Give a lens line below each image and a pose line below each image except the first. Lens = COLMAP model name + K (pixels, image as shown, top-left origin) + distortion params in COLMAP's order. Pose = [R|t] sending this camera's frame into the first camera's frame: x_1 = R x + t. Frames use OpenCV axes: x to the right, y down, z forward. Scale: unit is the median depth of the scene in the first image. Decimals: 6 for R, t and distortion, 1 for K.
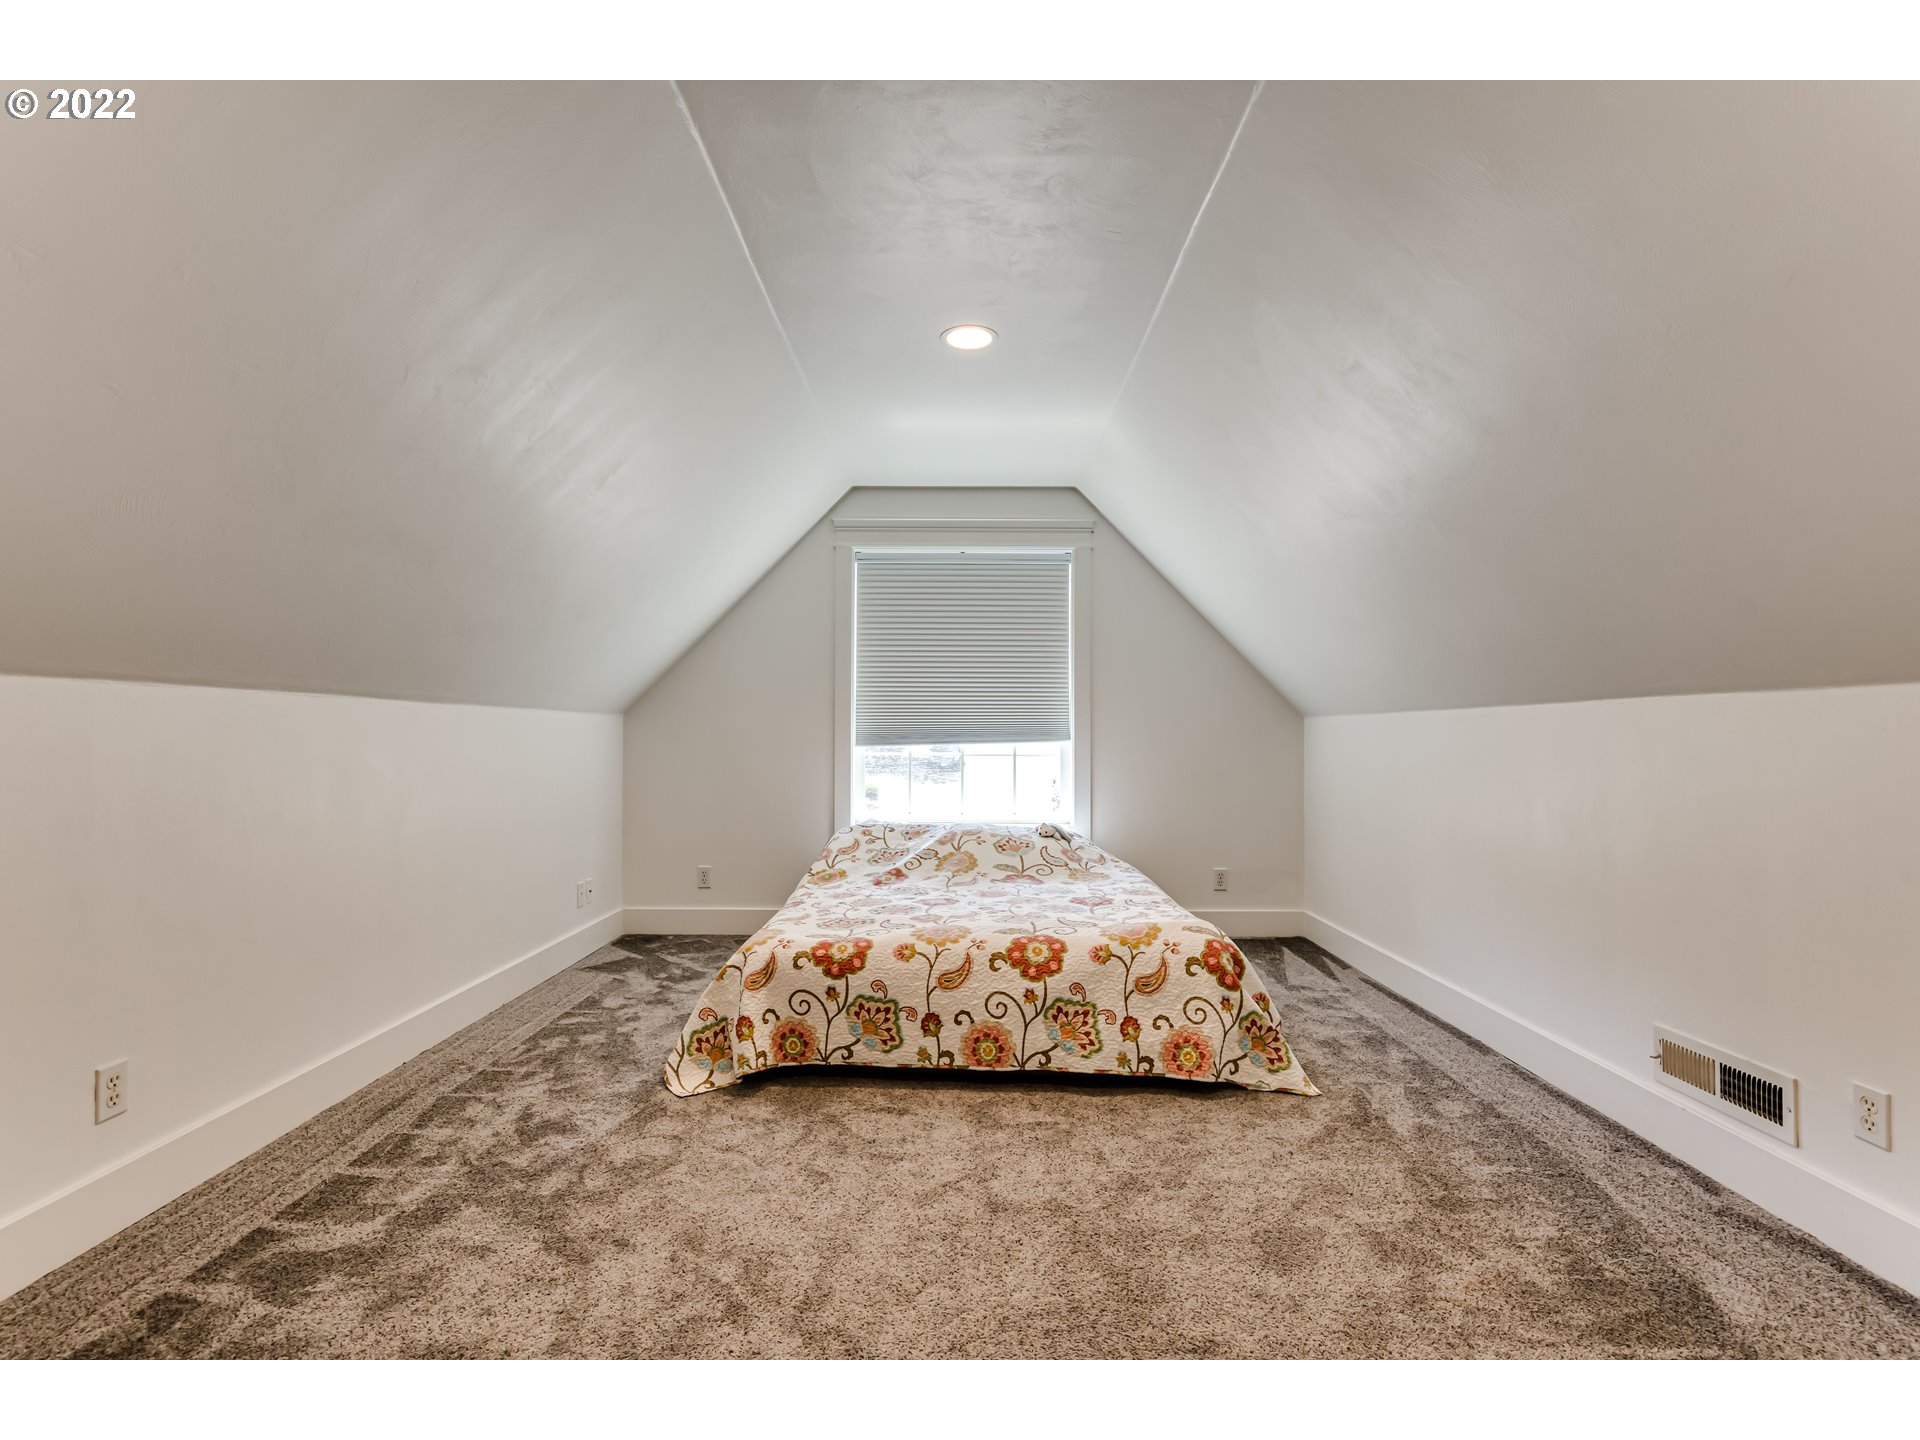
lens RADIAL K [[792.8, 0, 960.0], [0, 792.8, 720.0], [0, 0, 1]] dist [-0.000836, 0.000038]
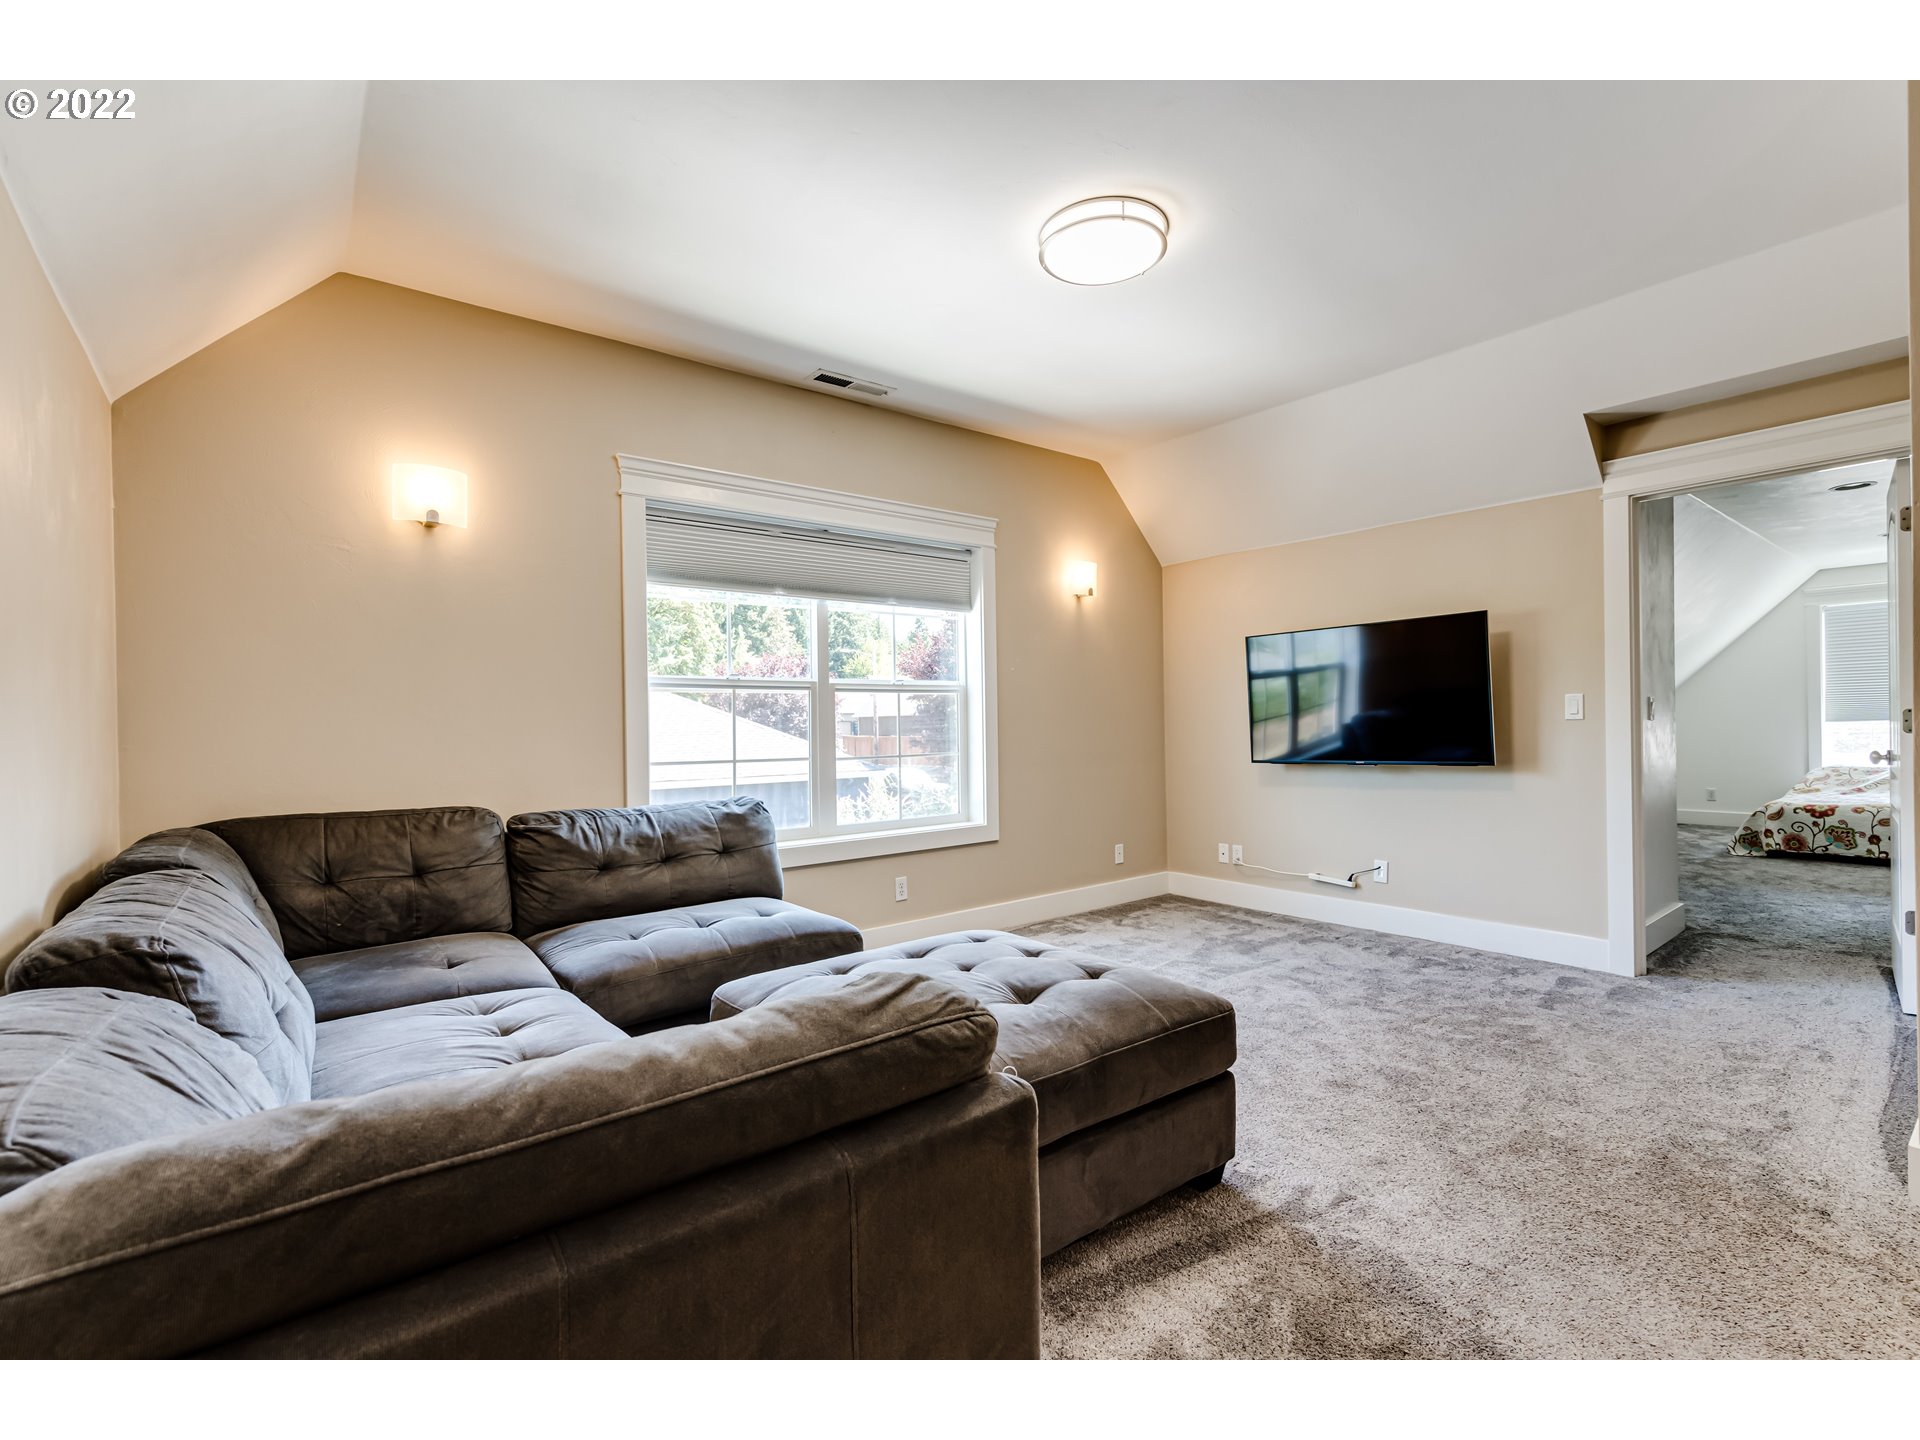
lens RADIAL K [[870.6, 0, 971.3], [0, 870.6, 730.4], [0, 0, 1]] dist [0.001408, 0.000674]
pose [[0.622544, -0.007443, -0.782550, 0.322716], [0.037246, 0.999103, 0.020128, -0.093033], [0.781698, -0.041678, 0.622263, -2.683502]]
